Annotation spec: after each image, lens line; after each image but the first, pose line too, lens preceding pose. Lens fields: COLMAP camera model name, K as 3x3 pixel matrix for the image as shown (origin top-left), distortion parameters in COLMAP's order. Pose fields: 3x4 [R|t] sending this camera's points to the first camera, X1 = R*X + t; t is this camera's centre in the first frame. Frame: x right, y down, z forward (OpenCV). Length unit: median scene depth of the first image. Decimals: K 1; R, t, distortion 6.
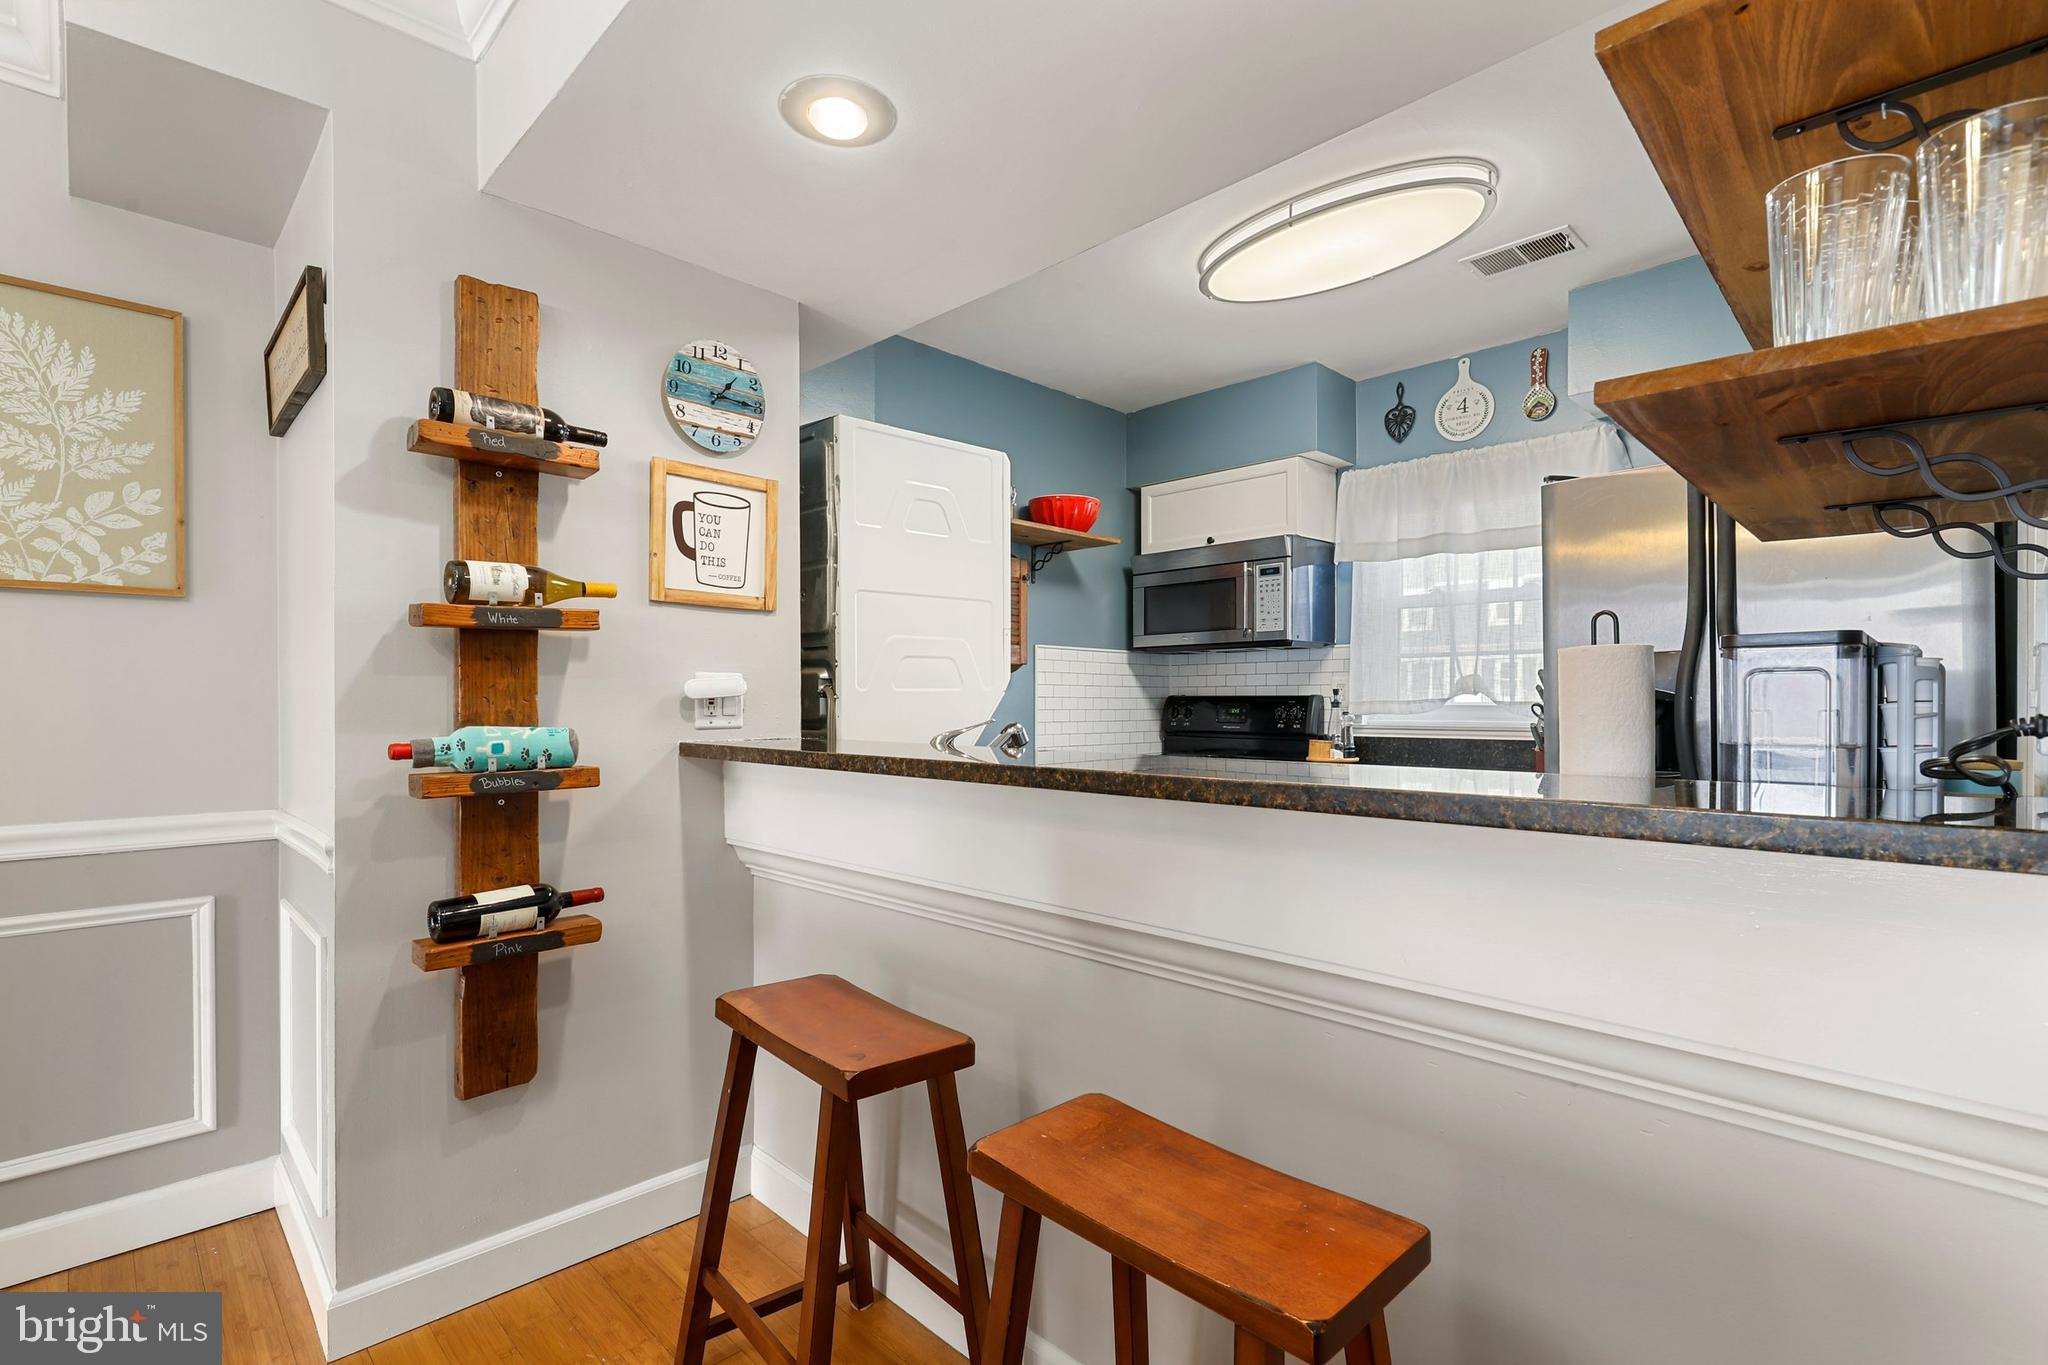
lens RADIAL K [[948.5, 0, 1021.9], [0, 948.5, 708.2], [0, 0, 1]] dist [0.006027, 0.002786]
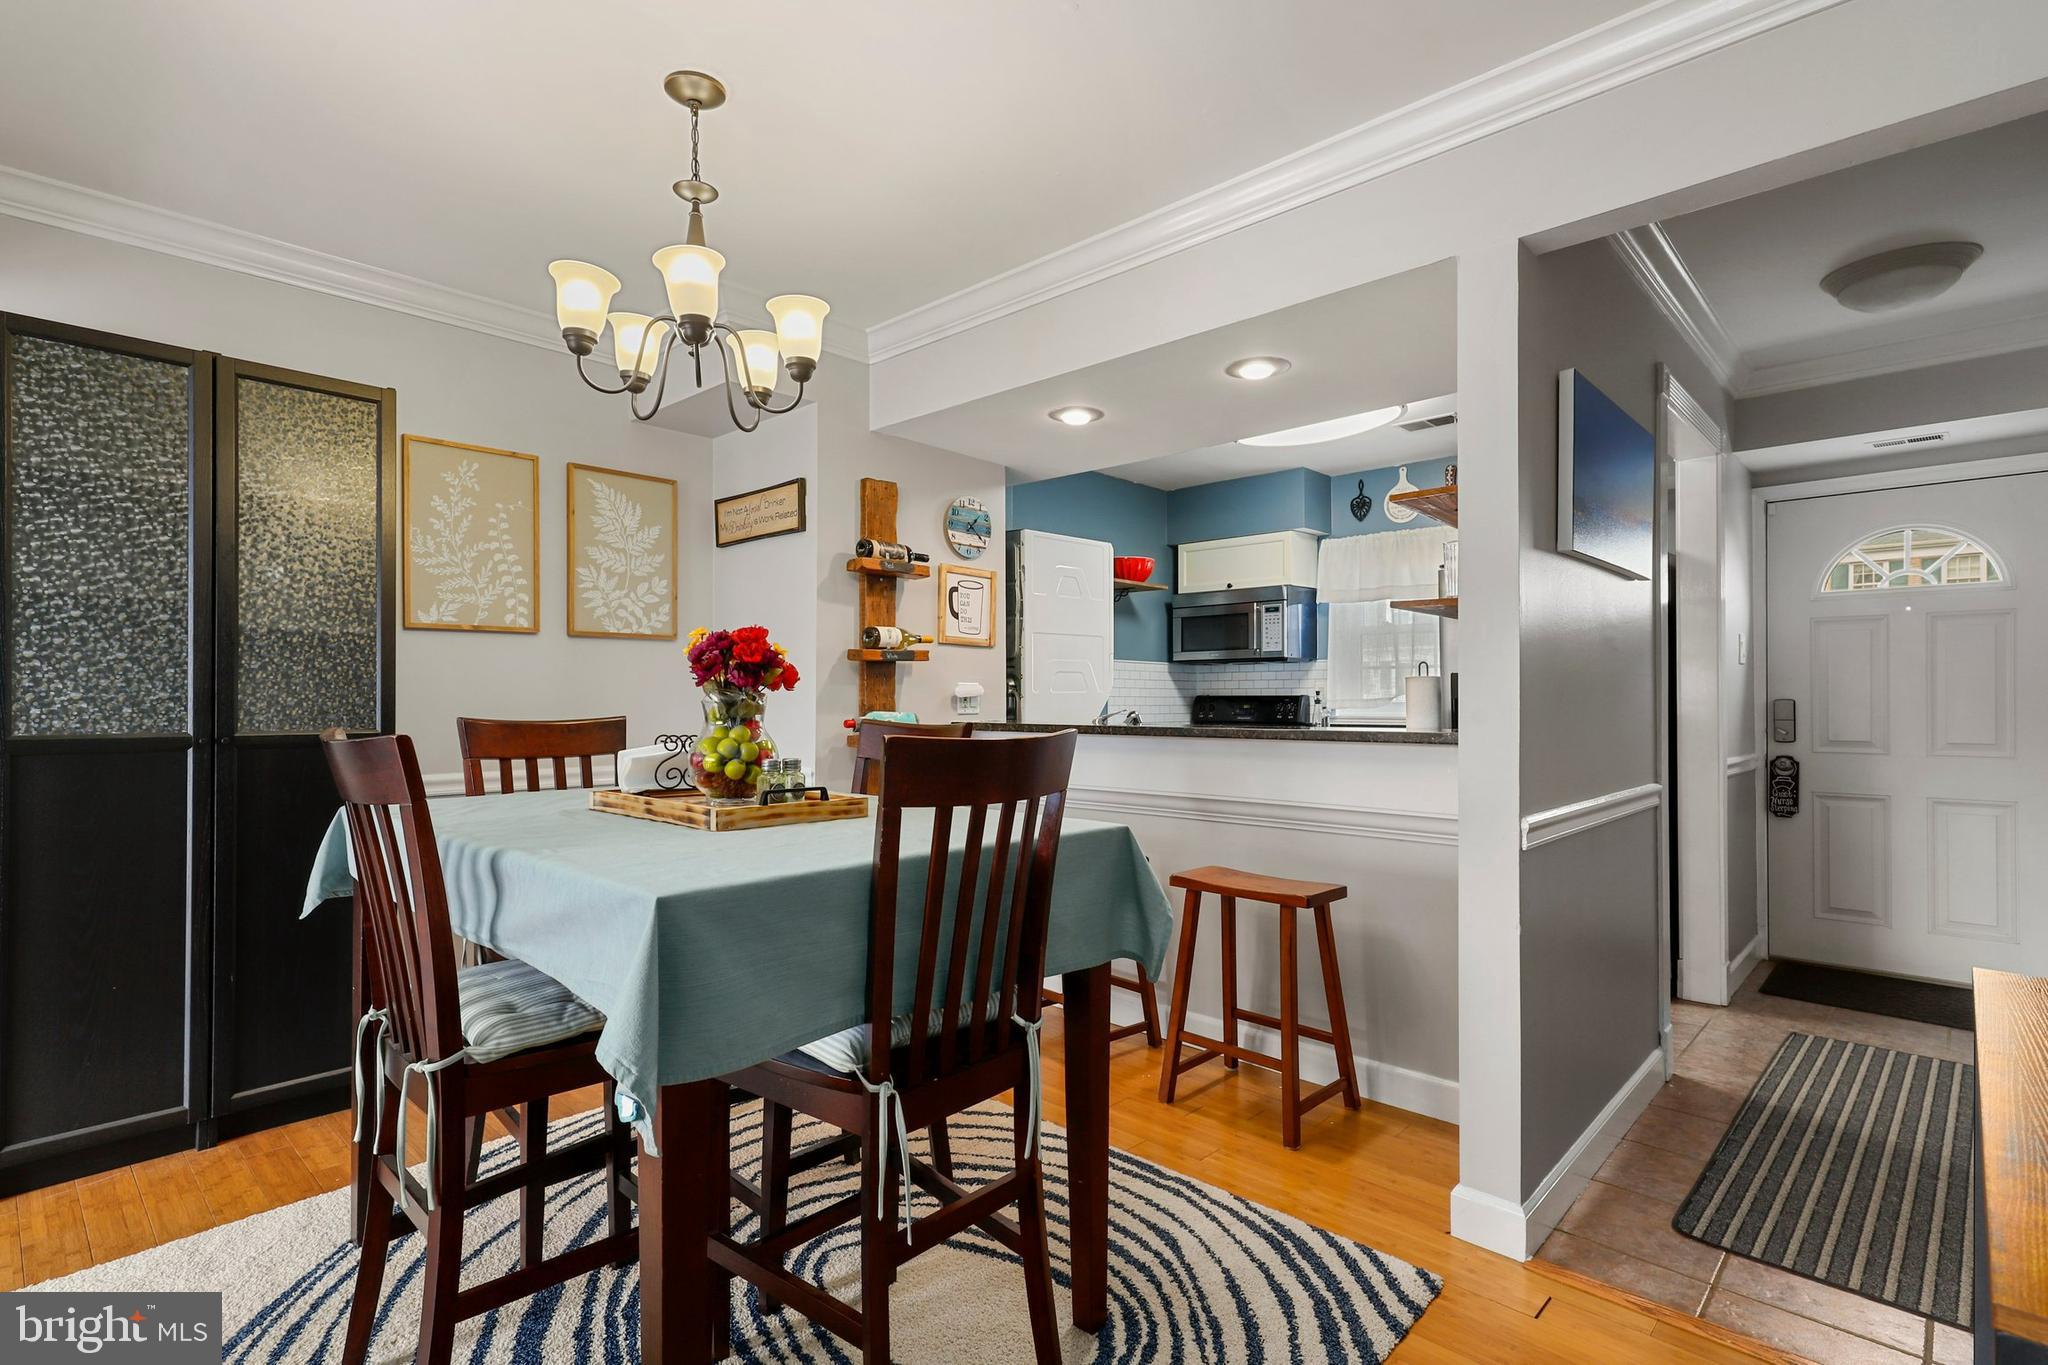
lens RADIAL K [[1026.0, 0, 1021.1], [0, 1026.0, 694.6], [0, 0, 1]] dist [0.033407, -0.003692]
pose [[0.999426, 0.001993, 0.033833, -0.279809], [-0.001579, 0.999924, -0.012267, 0.008264], [-0.033855, 0.012207, 0.999352, -0.887696]]
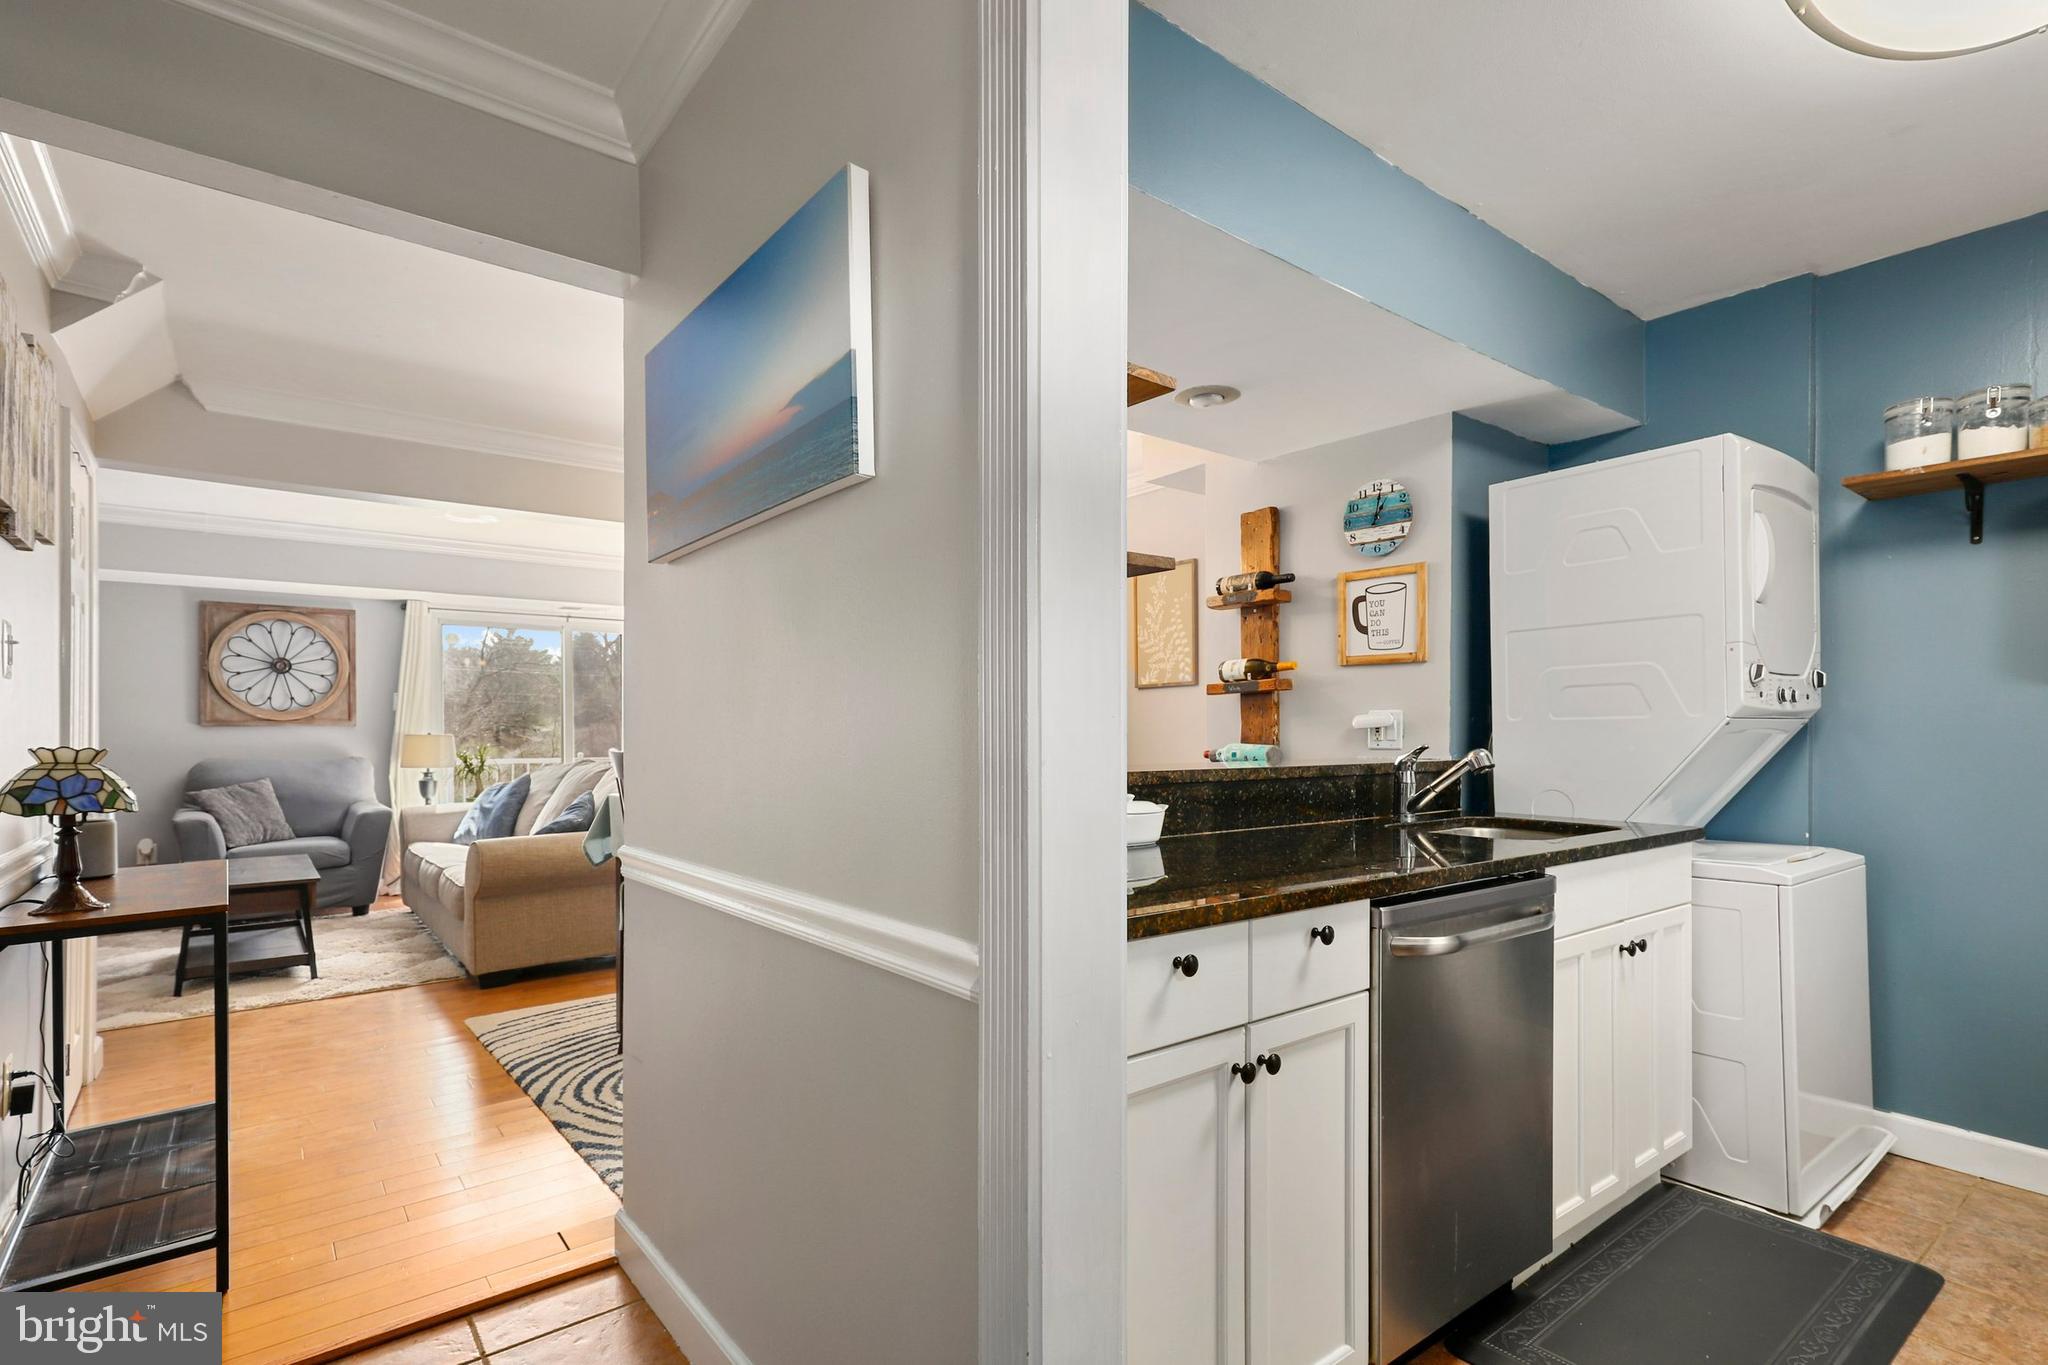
lens RADIAL K [[948.5, 0, 975.7], [0, 948.5, 723.8], [0, 0, 1]] dist [0.006027, 0.002786]
pose [[-0.126319, -0.010485, -0.991934, 1.138162], [-0.004879, 0.999939, -0.009949, 0.000214], [0.991978, 0.003583, -0.126363, 0.562257]]
